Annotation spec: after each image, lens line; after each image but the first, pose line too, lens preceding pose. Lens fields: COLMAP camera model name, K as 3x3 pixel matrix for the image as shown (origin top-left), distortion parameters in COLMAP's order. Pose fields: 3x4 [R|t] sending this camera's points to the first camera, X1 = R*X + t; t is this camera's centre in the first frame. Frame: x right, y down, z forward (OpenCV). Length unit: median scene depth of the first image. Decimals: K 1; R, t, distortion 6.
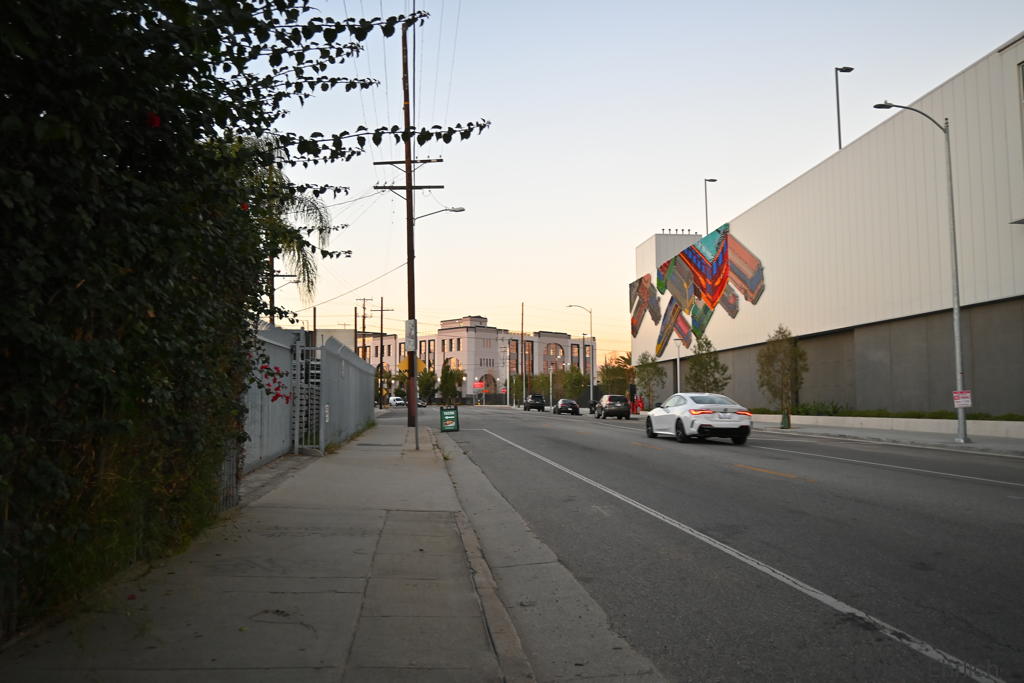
lens RADIAL K [[821.3, 0, 512.0], [0, 821.3, 341.5], [0, 0, 1]] dist [-0.015191, 0.008010]
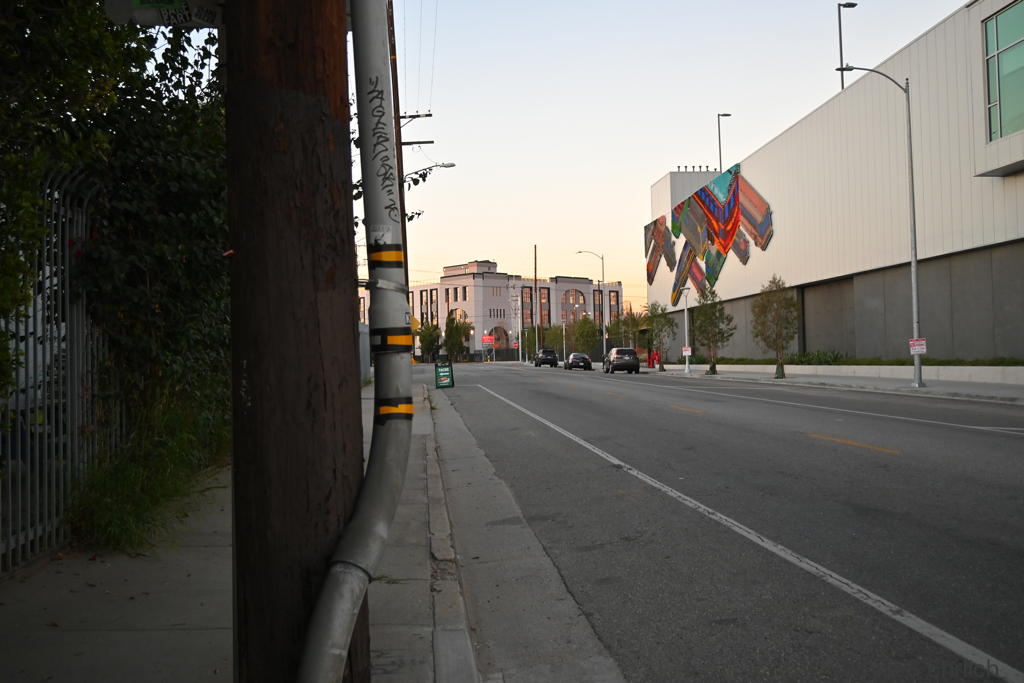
lens RADIAL K [[966.3, 0, 512.0], [0, 966.3, 341.5], [0, 0, 1]] dist [-0.002766, 0.001630]
pose [[0.999566, -0.021069, -0.020586, 0.023079], [0.022202, 0.998158, 0.056455, -0.009334], [0.019359, -0.056888, 0.998193, -0.132226]]
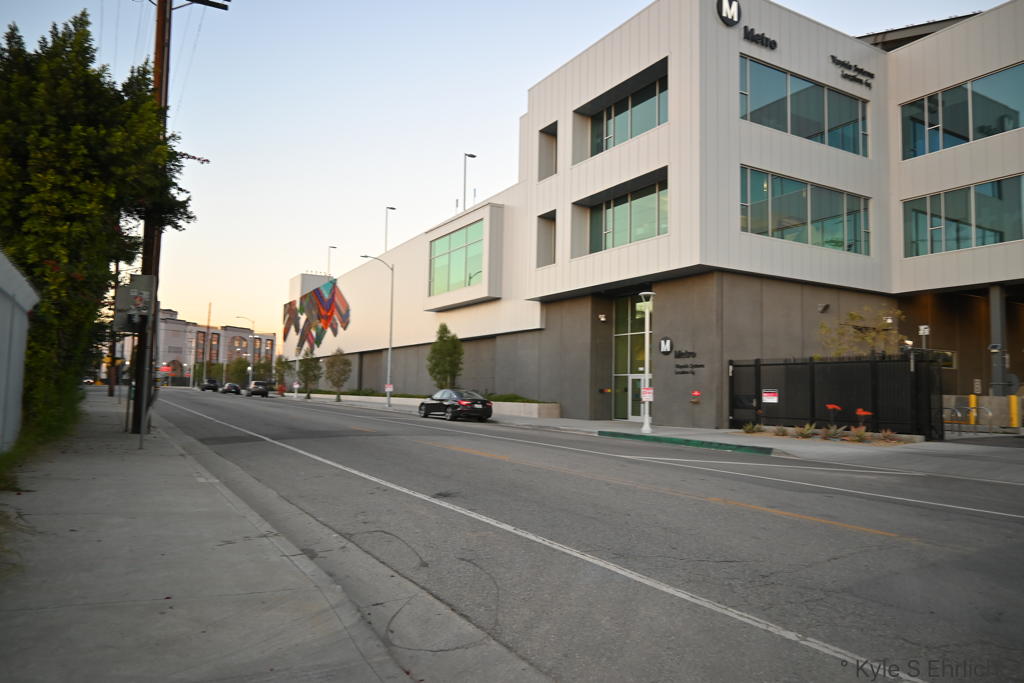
lens RADIAL K [[707.6, 0, 532.9], [0, 707.6, 341.5], [0, 0, 1]] dist [-0.001963, -0.000939]
pose [[0.907055, 0.052246, 0.417758, 0.038750], [-0.055143, 0.998465, -0.005142, -0.035585], [-0.417386, -0.018372, 0.908544, -0.480734]]
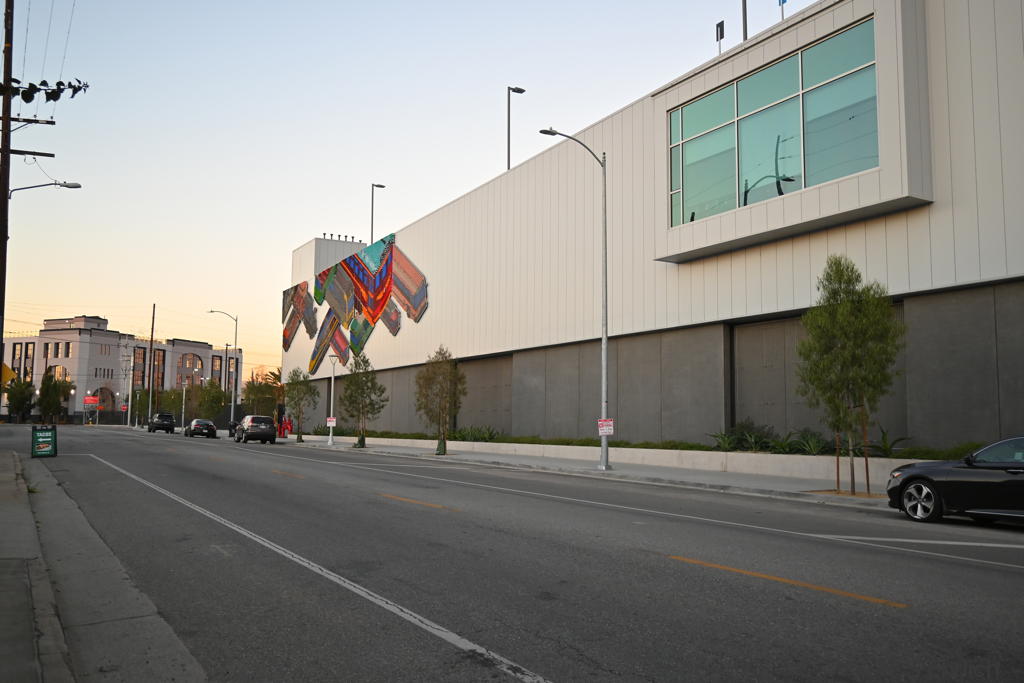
lens RADIAL K [[903.2, 0, 519.9], [0, 903.2, 339.4], [0, 0, 1]] dist [-0.006248, 0.002014]
pose [[0.920305, 0.052357, 0.387683, 0.003703], [-0.044361, 0.998578, -0.029552, -0.000425], [-0.388679, 0.009999, 0.921319, -0.000379]]
